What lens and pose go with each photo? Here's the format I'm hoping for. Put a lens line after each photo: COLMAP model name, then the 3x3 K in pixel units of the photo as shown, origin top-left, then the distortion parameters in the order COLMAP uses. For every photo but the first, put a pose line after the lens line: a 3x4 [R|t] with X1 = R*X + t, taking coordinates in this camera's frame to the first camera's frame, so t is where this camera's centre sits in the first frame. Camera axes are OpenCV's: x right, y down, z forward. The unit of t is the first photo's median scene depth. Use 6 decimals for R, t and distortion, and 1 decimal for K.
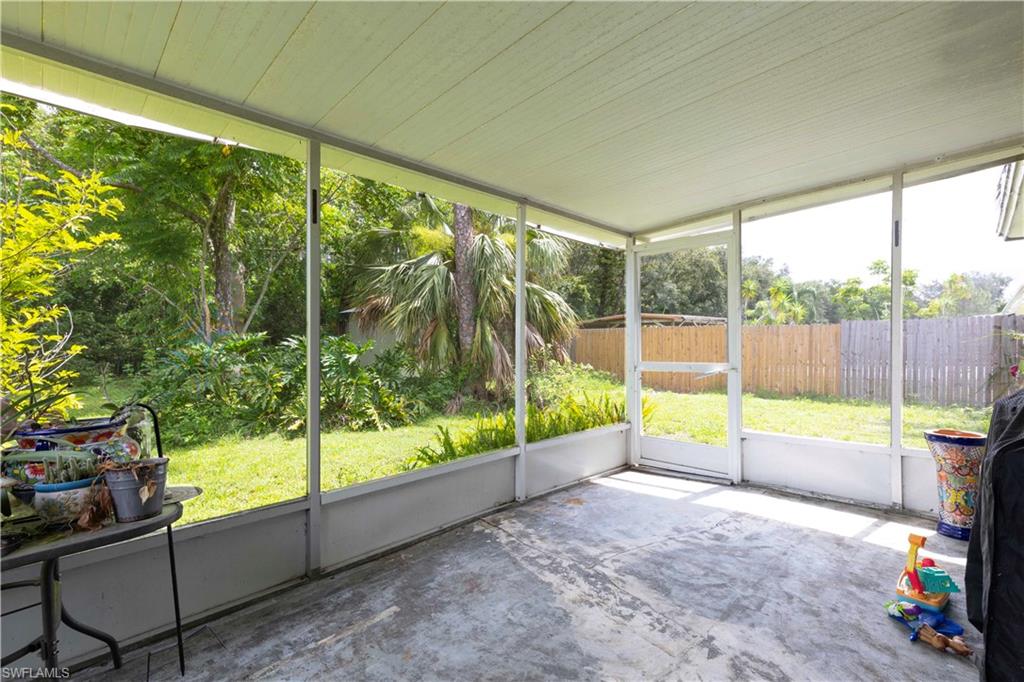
lens RADIAL K [[462.4, 0, 515.1], [0, 462.4, 344.1], [0, 0, 1]] dist [0.005962, 0.000812]
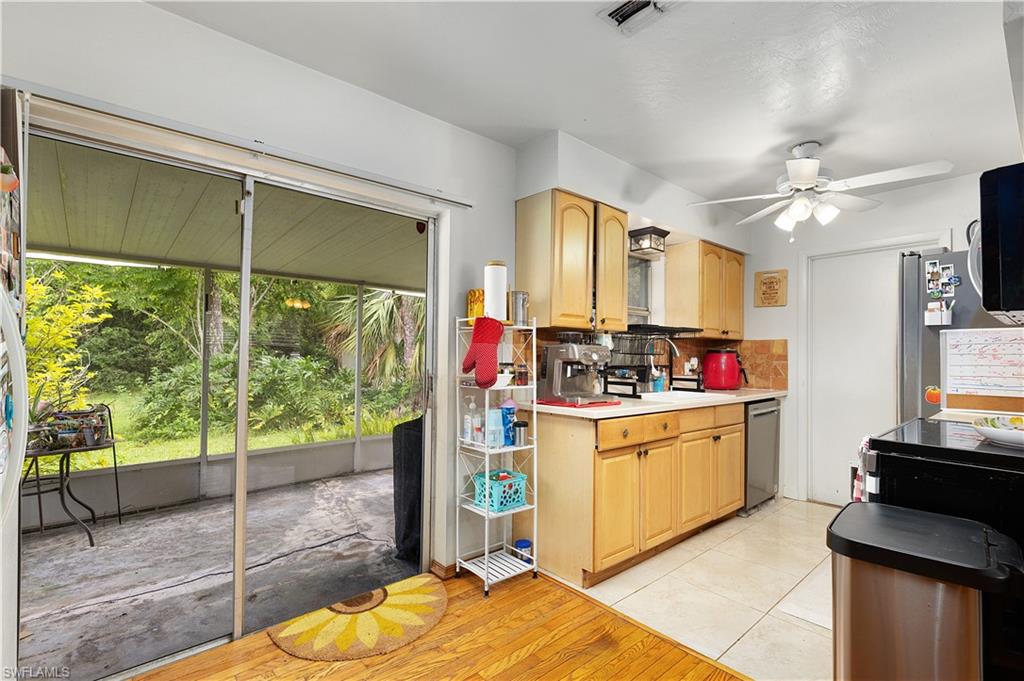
lens RADIAL K [[462.4, 0, 509.6], [0, 462.4, 345.6], [0, 0, 1]] dist [0.005962, 0.000812]
pose [[0.998216, 0.009211, -0.058987, 0.902221], [-0.010477, 0.999720, -0.021198, -0.093668], [0.058775, 0.021778, 0.998034, -0.809200]]
